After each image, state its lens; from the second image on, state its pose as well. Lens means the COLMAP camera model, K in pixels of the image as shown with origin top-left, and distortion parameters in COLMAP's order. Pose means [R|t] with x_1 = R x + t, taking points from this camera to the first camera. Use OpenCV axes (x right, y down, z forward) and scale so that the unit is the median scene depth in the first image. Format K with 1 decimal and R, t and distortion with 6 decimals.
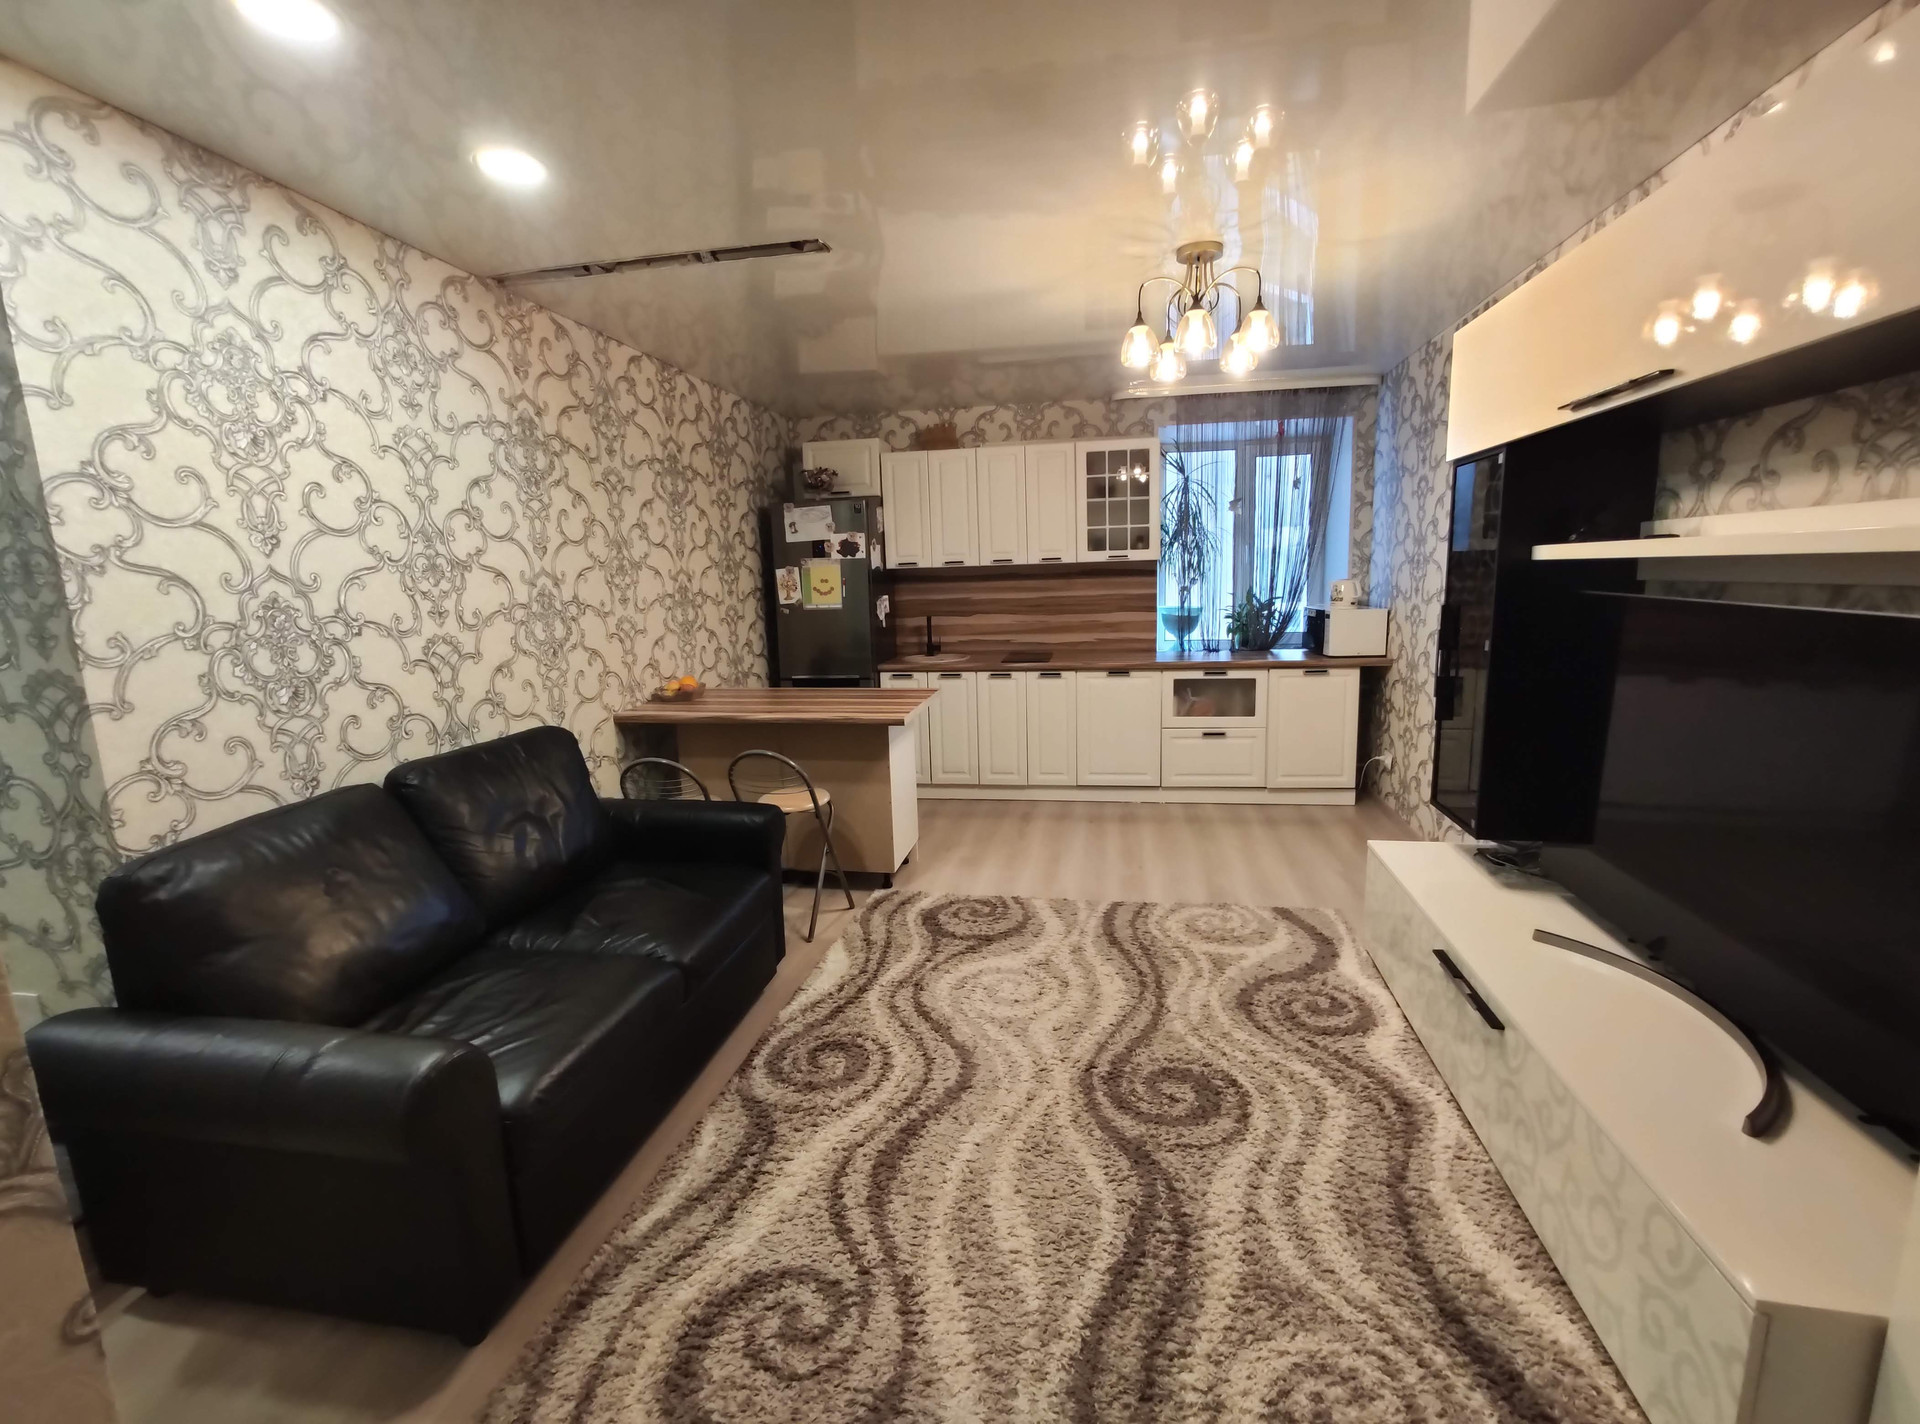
lens RADIAL K [[831.9, 0, 970.1], [0, 831.9, 710.0], [0, 0, 1]] dist [-0.025500, 0.008479]
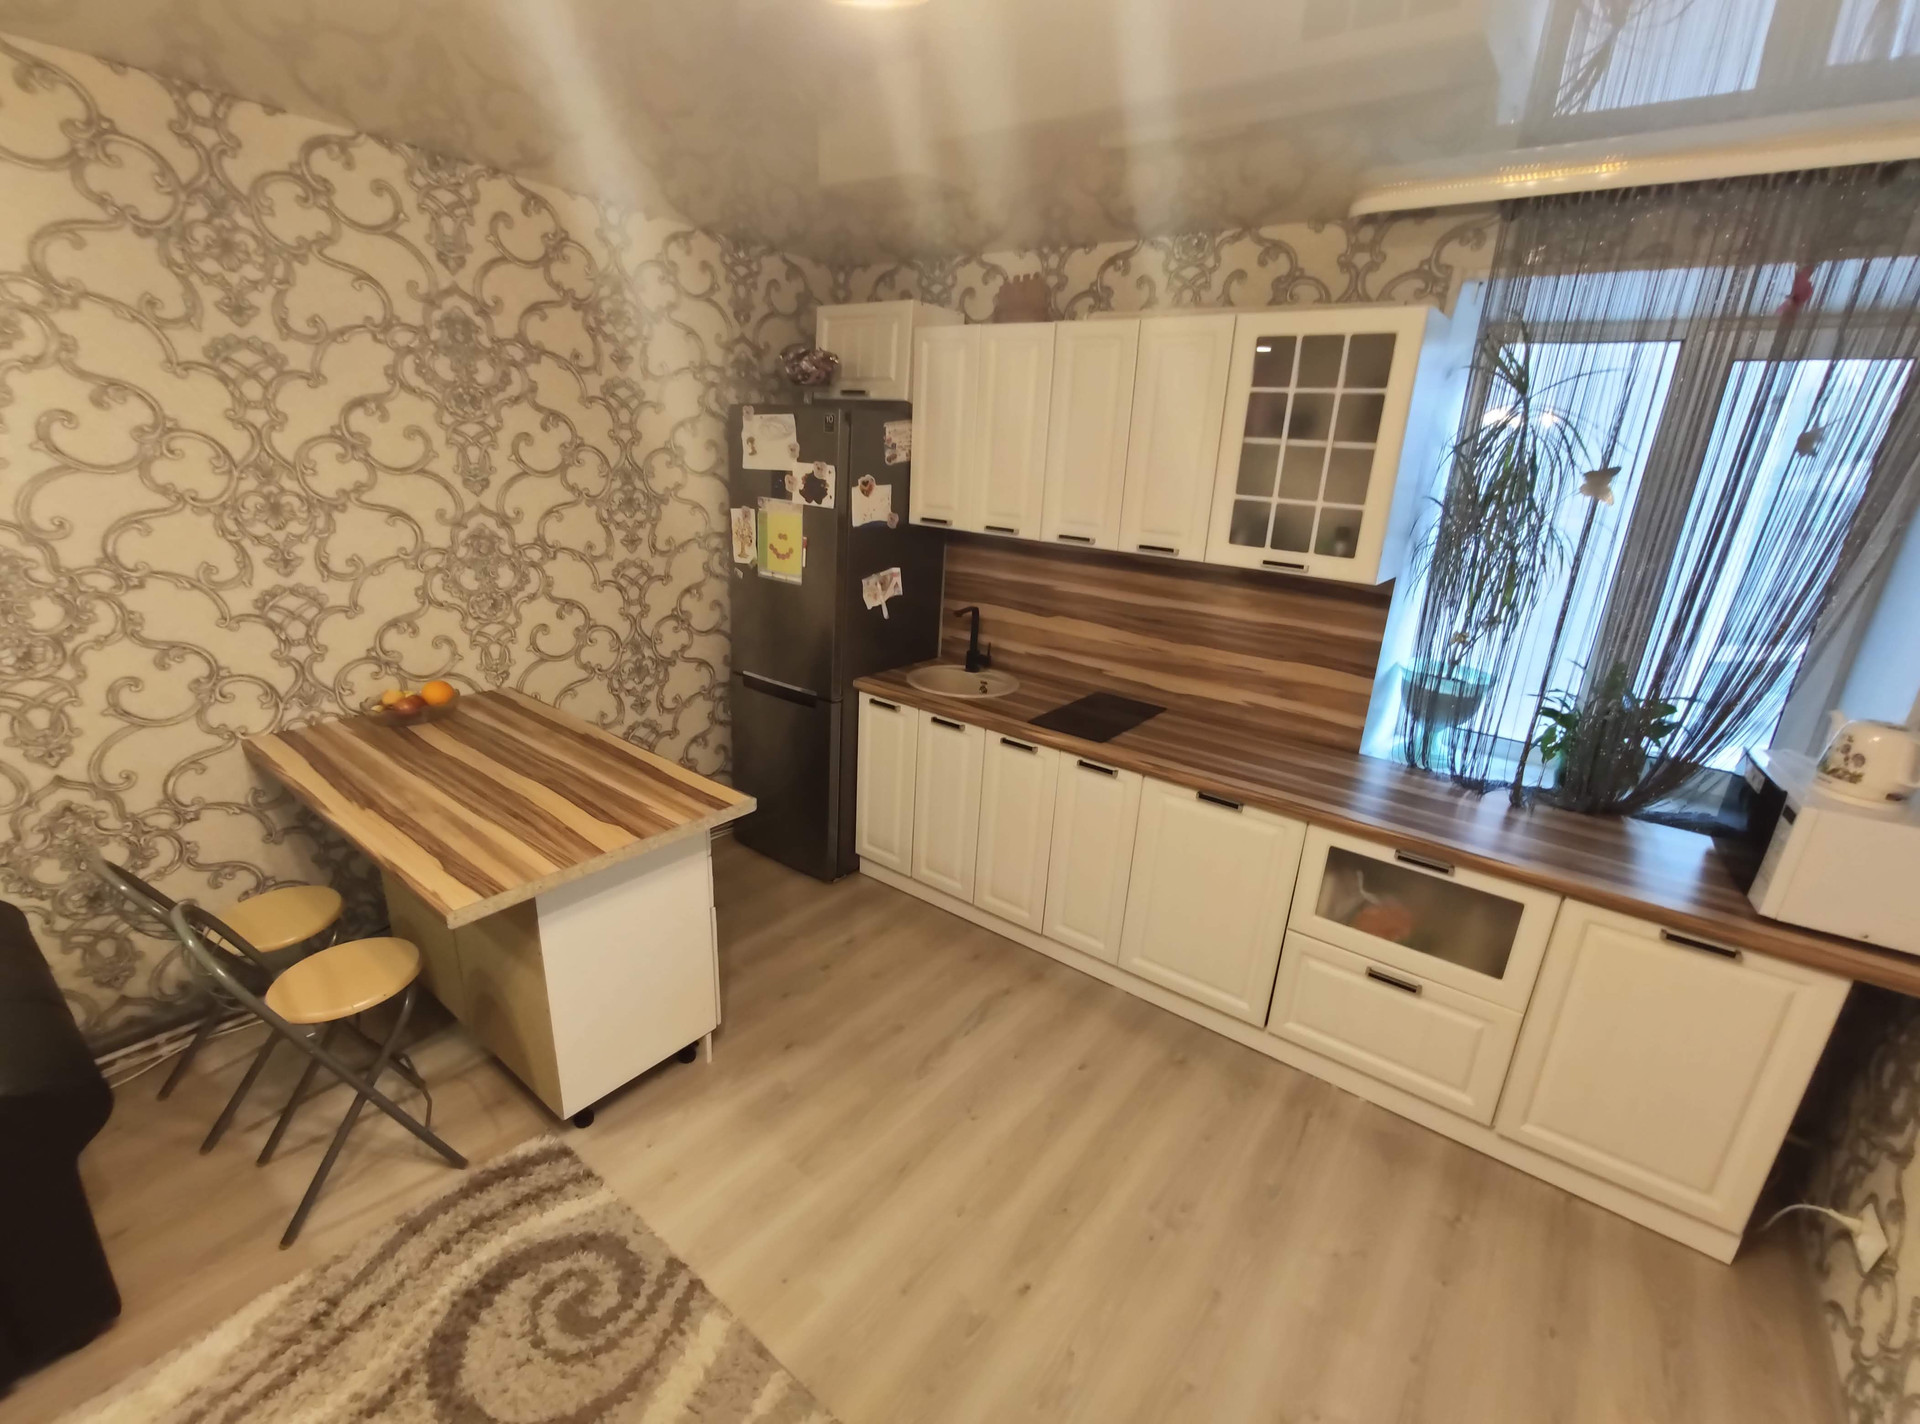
lens RADIAL K [[837.2, 0, 960.0], [0, 837.2, 712.0], [0, 0, 1]] dist [-0.019173, 0.008692]
pose [[0.884360, 0.218178, -0.412680, 0.231938], [-0.162137, 0.972580, 0.166735, -0.151971], [0.437742, -0.080543, 0.895486, 0.475976]]
